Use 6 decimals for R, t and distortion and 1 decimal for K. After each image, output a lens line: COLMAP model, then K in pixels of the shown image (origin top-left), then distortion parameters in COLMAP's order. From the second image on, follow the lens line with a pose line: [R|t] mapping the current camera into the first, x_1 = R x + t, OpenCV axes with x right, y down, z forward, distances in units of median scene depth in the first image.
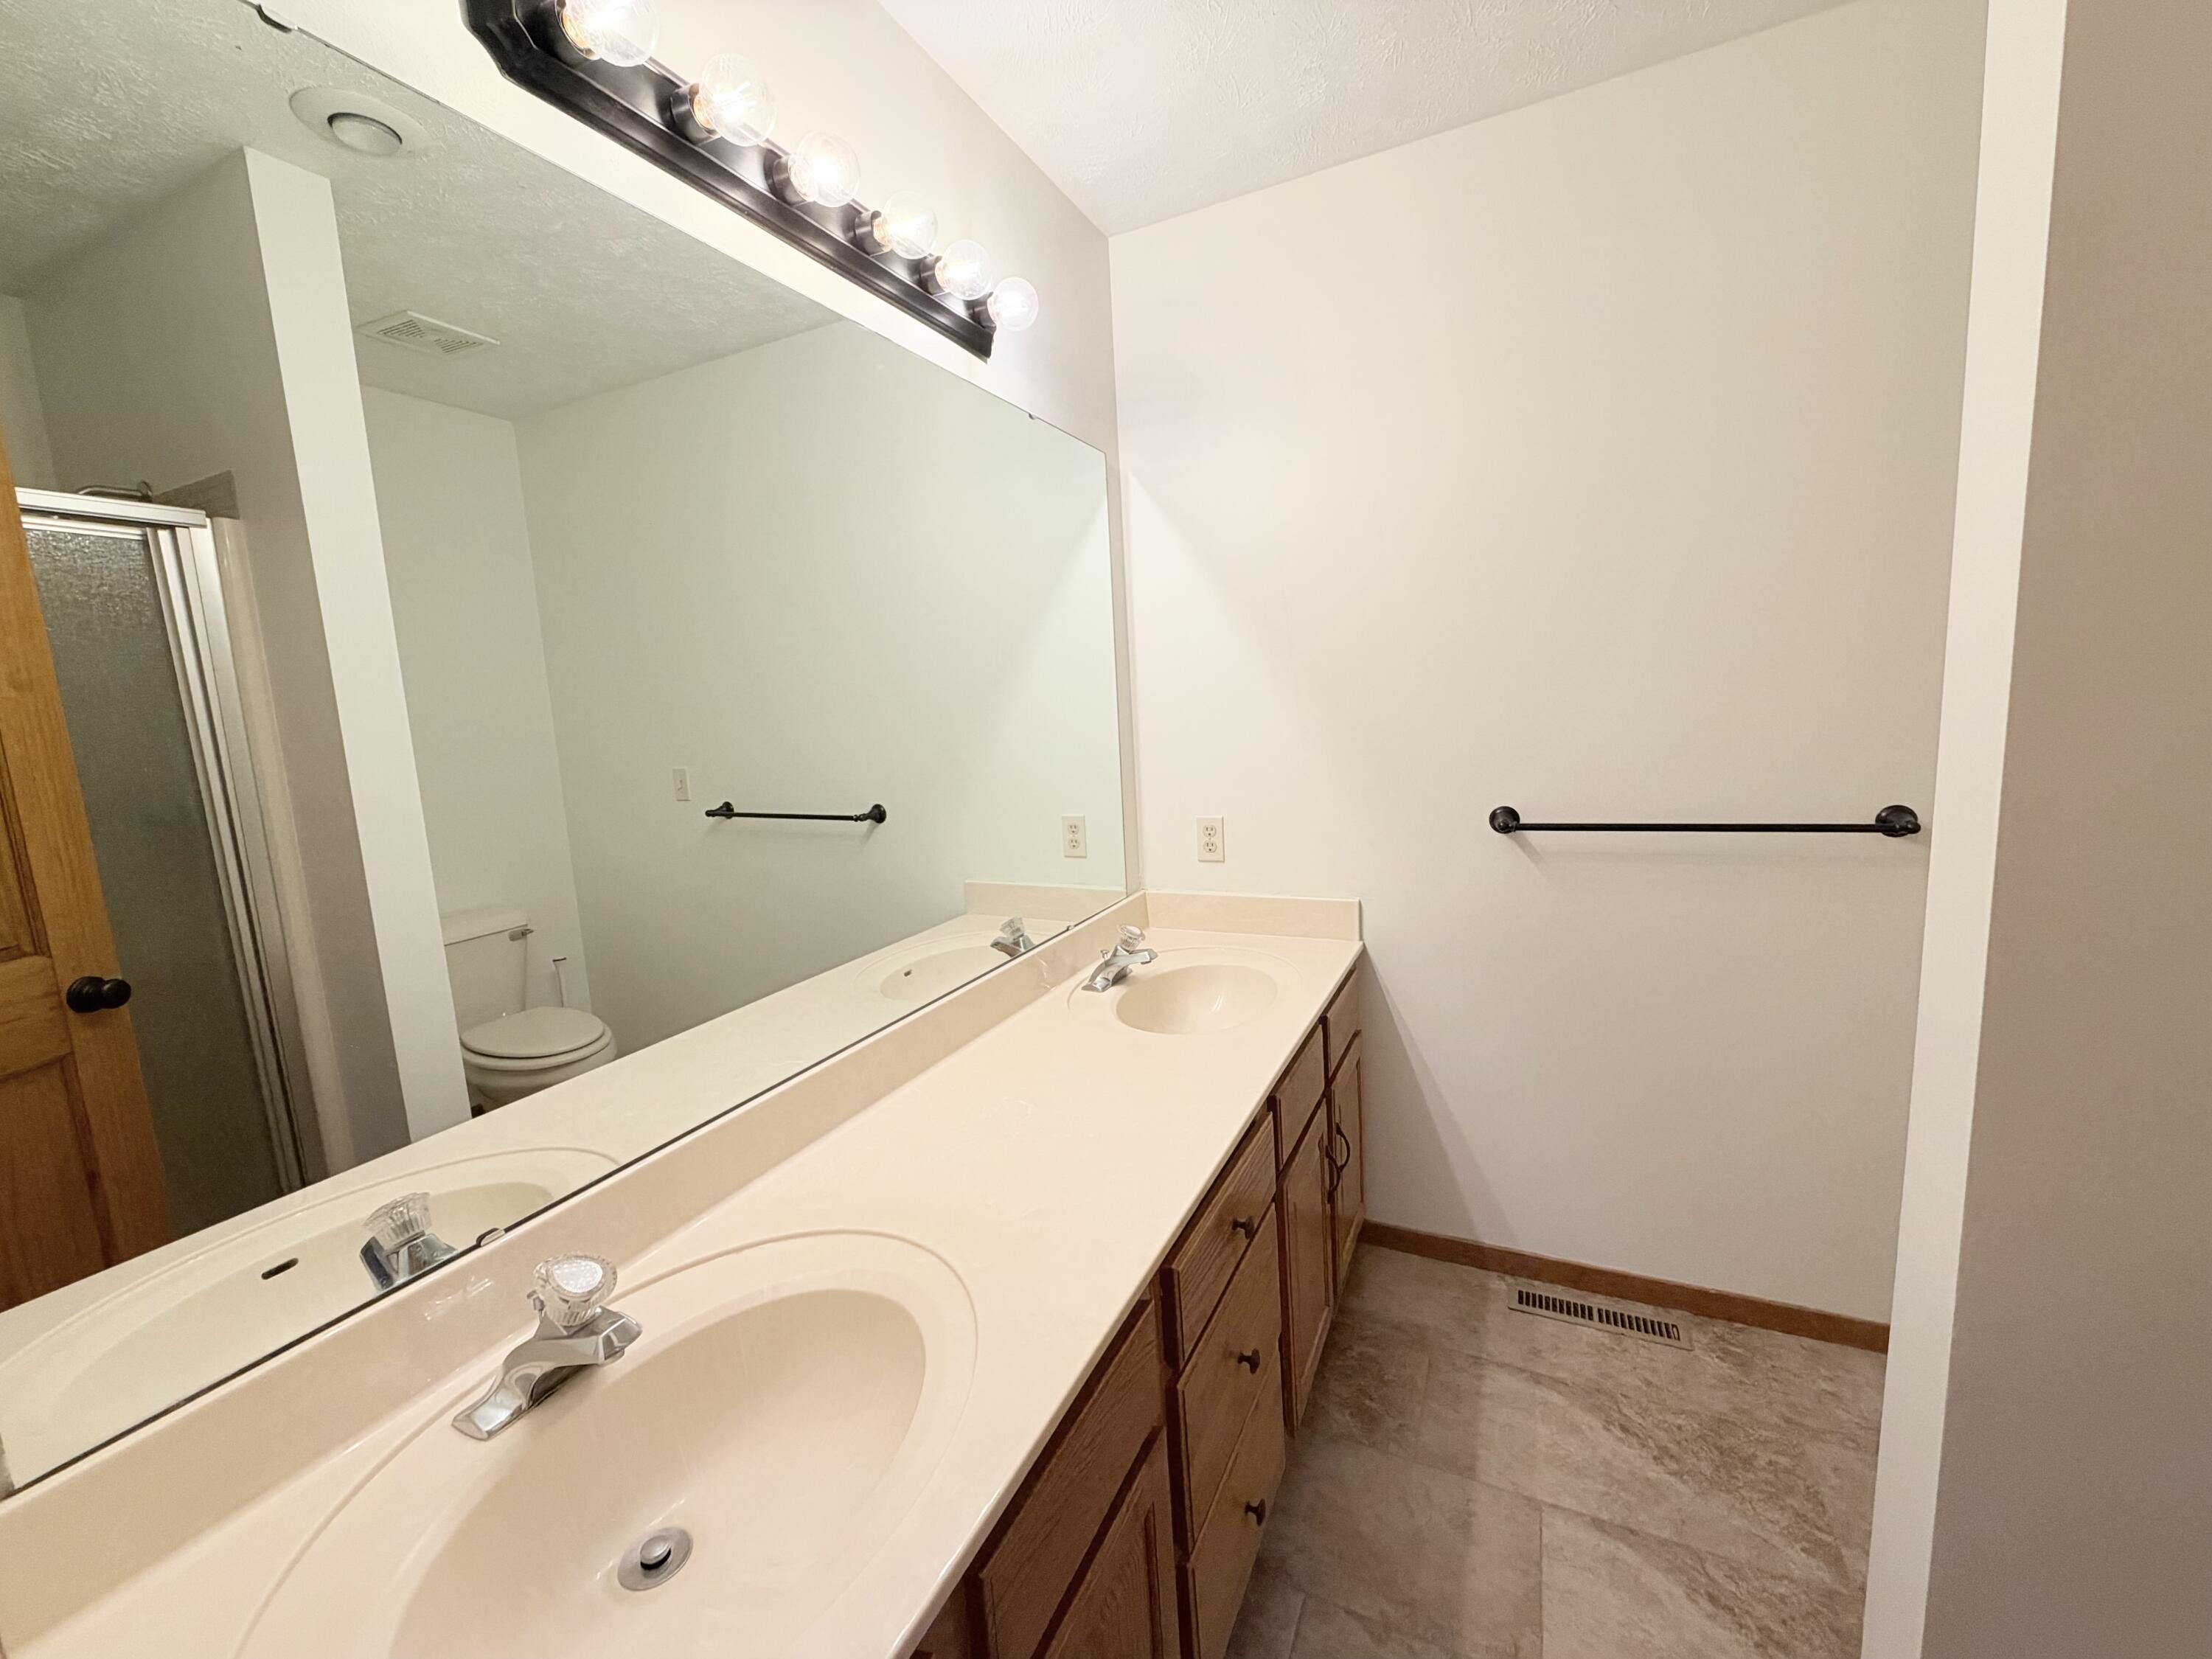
lens RADIAL K [[881.7, 0, 1108.4], [0, 881.7, 822.6], [0, 0, 1]] dist [-0.000940, 0.000882]
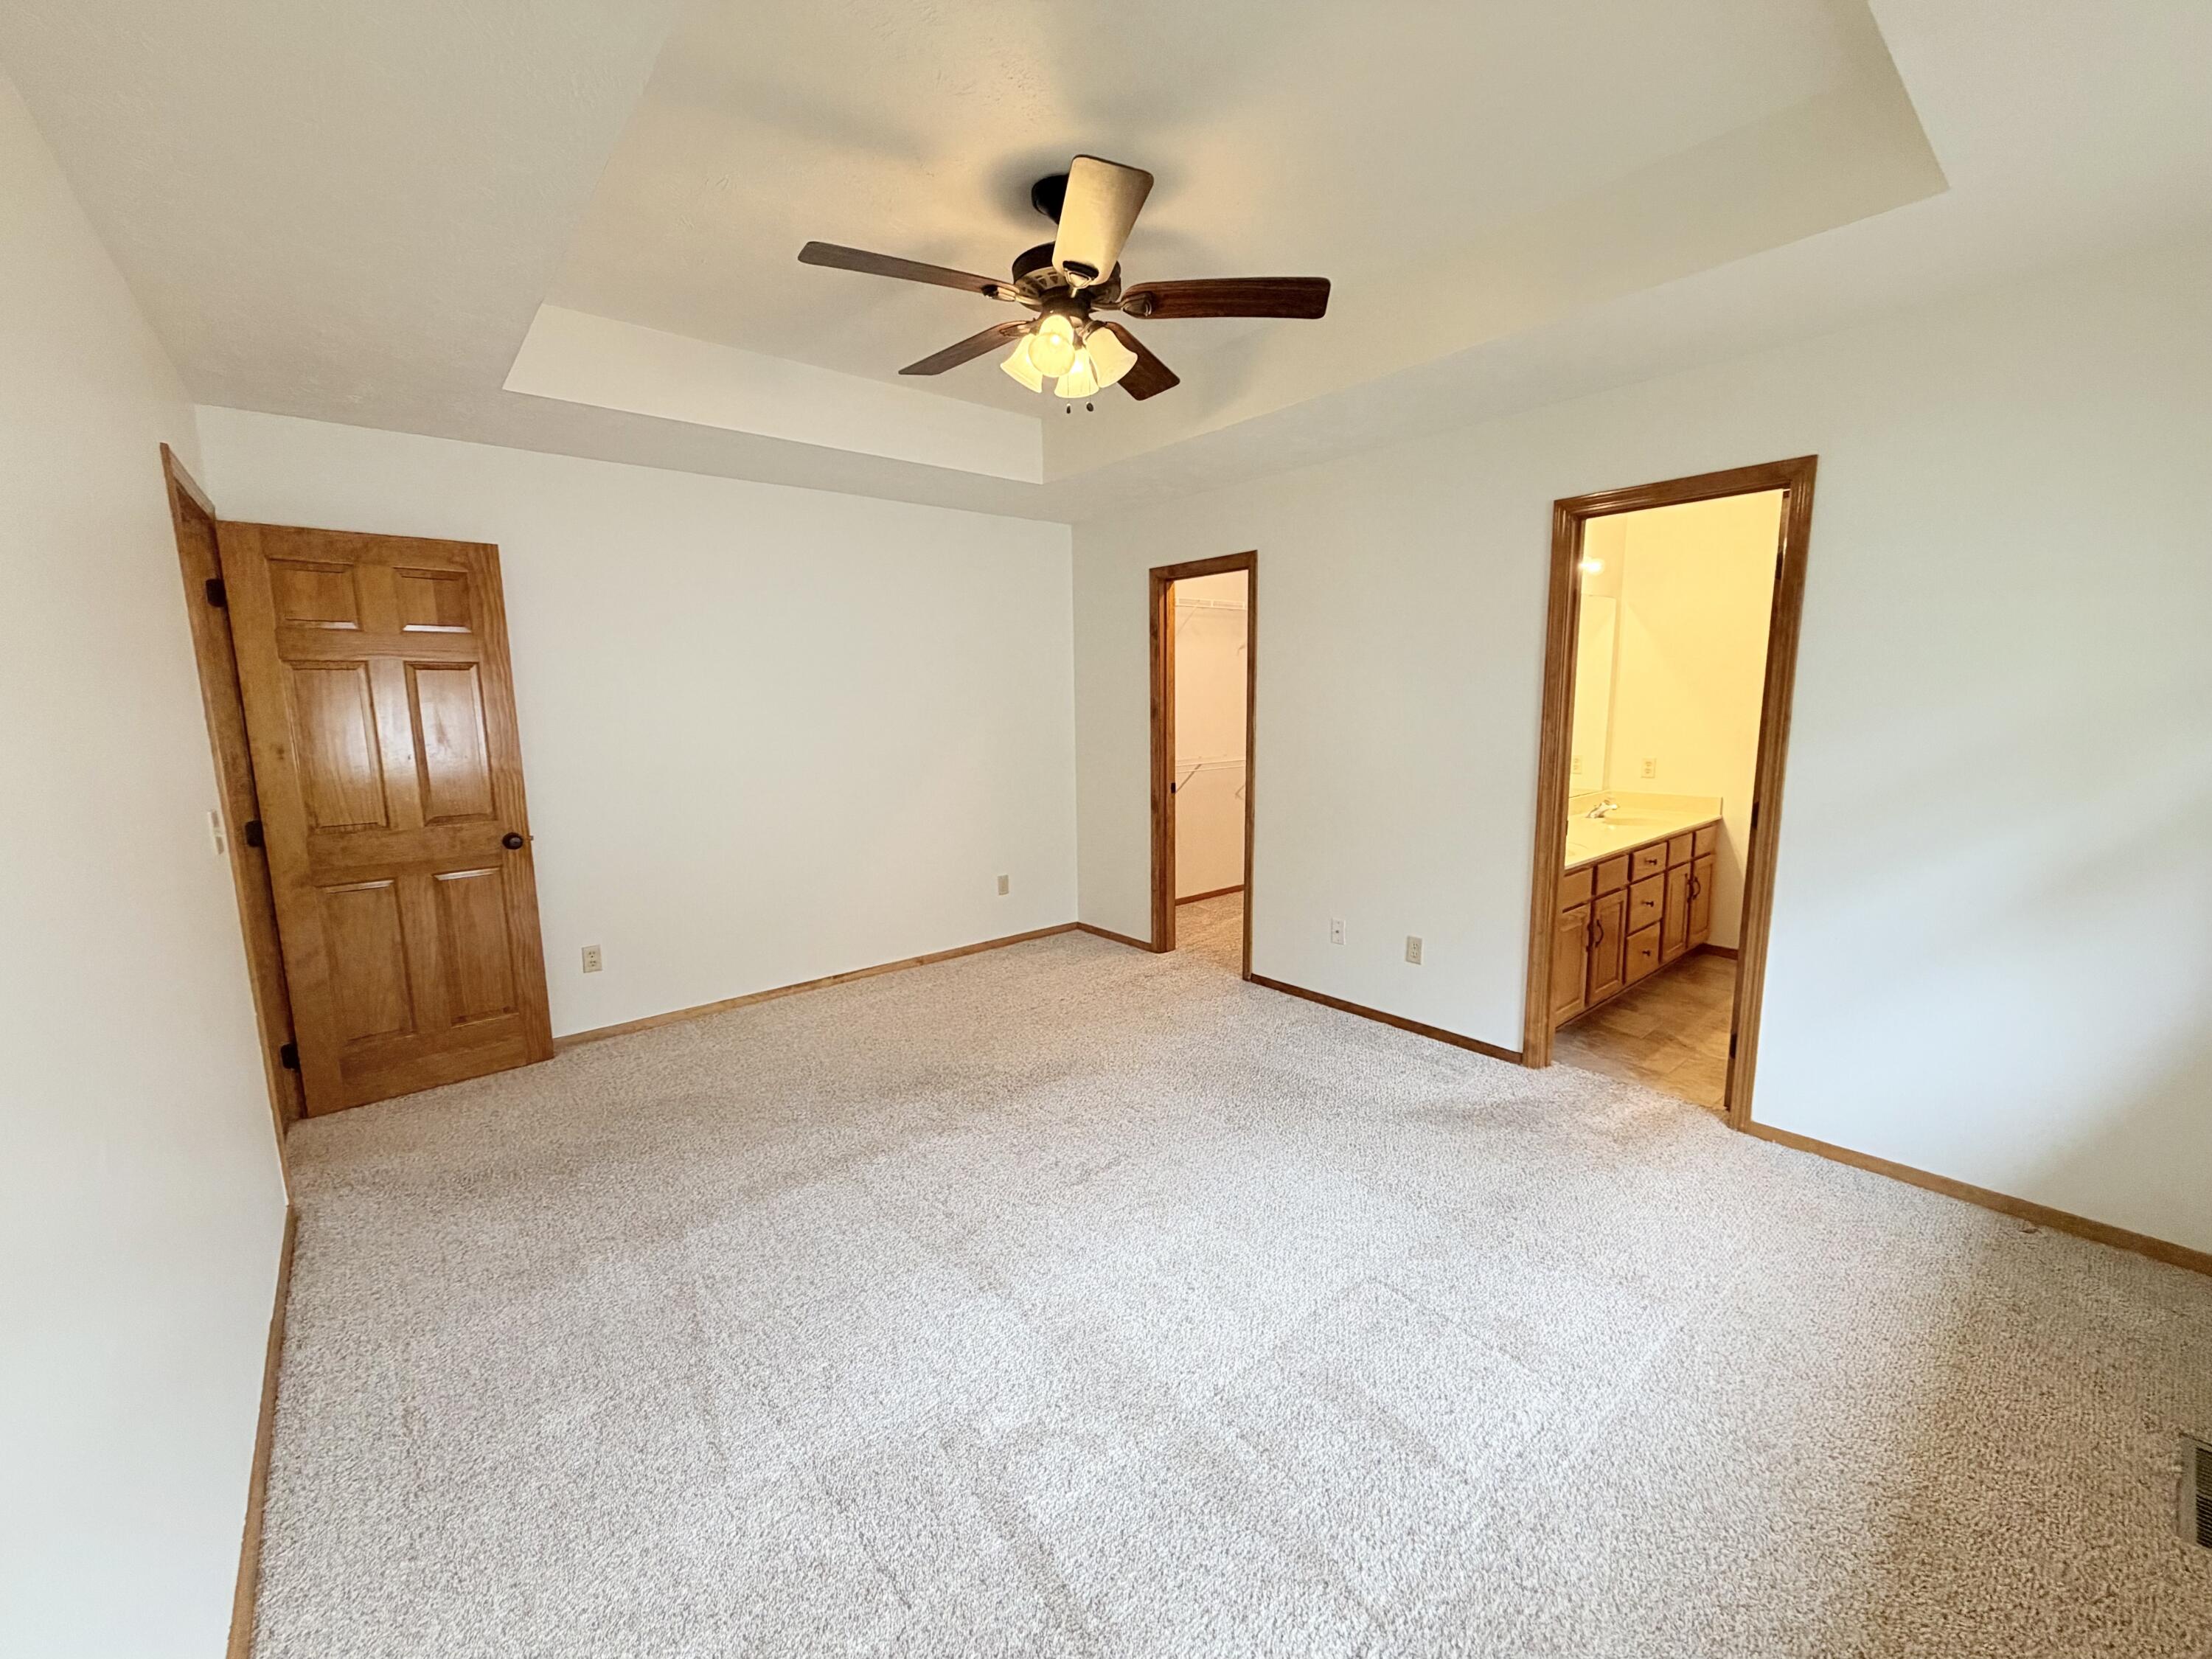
lens RADIAL K [[881.7, 0, 1104.0], [0, 881.7, 832.1], [0, 0, 1]] dist [-0.000940, 0.000882]
pose [[0.912547, 0.109255, -0.394108, -0.276949], [-0.100046, 0.994014, 0.043908, 0.252256], [0.396546, -0.000639, 0.918015, -1.806253]]
